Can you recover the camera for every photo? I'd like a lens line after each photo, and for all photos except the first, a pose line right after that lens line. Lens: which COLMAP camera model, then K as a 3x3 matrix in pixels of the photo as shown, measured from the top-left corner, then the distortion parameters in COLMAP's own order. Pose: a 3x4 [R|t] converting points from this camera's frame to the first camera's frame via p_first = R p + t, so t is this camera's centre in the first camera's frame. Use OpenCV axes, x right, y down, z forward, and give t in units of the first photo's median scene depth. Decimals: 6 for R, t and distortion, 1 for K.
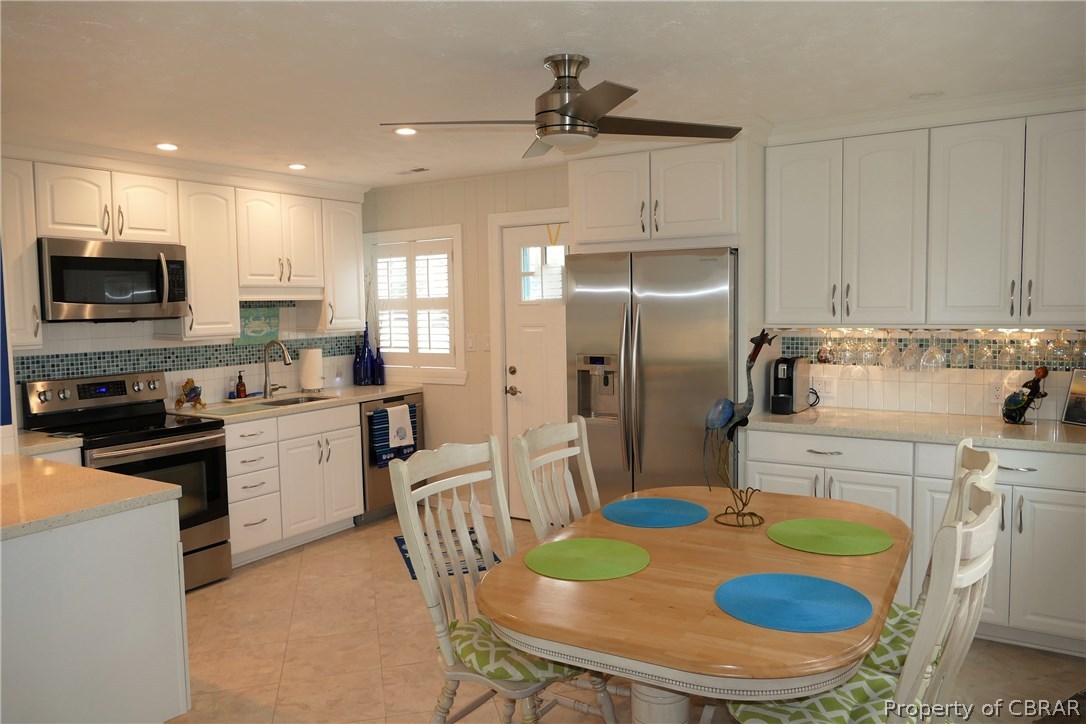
lens RADIAL K [[773.9, 0, 543.0], [0, 773.9, 362.0], [0, 0, 1]] dist [-0.019084, 0.007713]
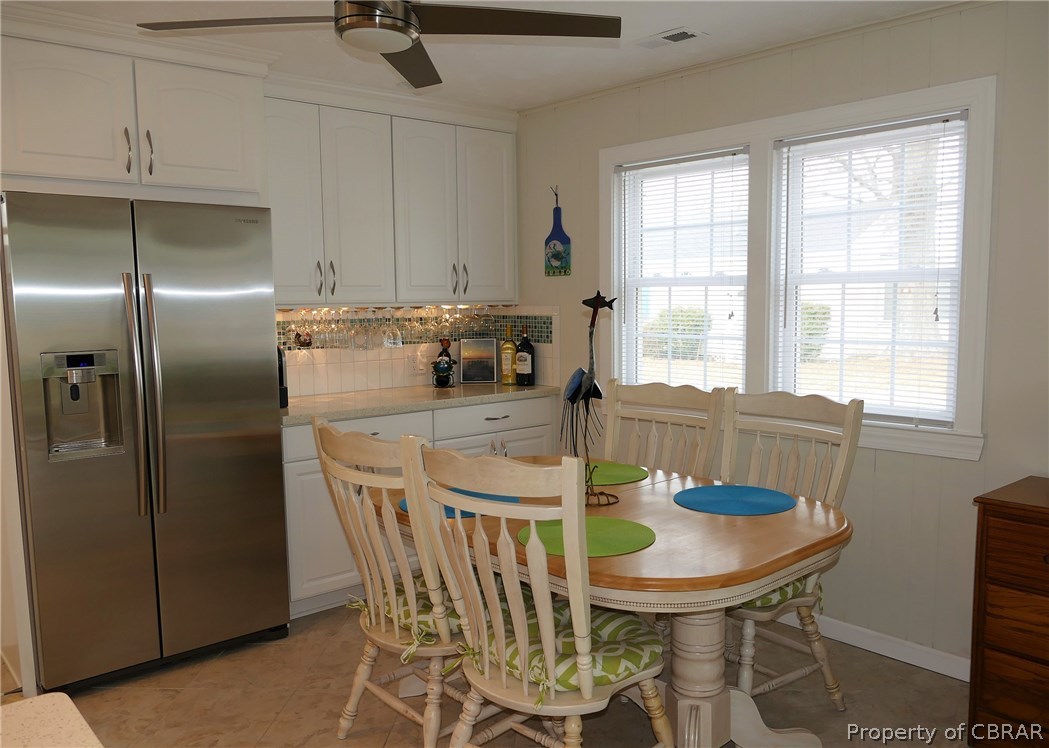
lens RADIAL K [[822.7, 0, 524.5], [0, 822.7, 374.0], [0, 0, 1]] dist [0.001344, 0.000183]
pose [[0.286313, -0.075903, 0.955125, -0.419558], [0.075281, 0.995558, 0.056549, -0.001559], [-0.955174, 0.055712, 0.290755, 0.394654]]
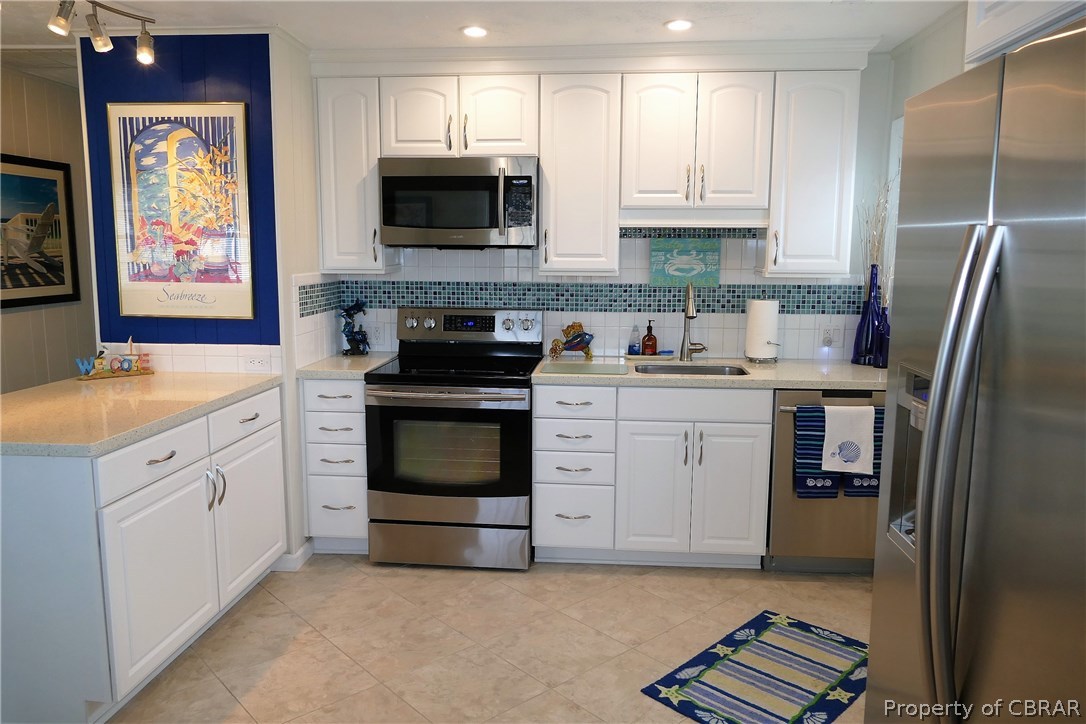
lens RADIAL K [[773.9, 0, 543.0], [0, 773.9, 362.0], [0, 0, 1]] dist [-0.019084, 0.007713]
pose [[0.456057, 0.150711, -0.877096, 0.262840], [-0.081659, 0.988485, 0.127392, -0.039816], [0.886196, 0.013525, 0.463113, 0.596267]]
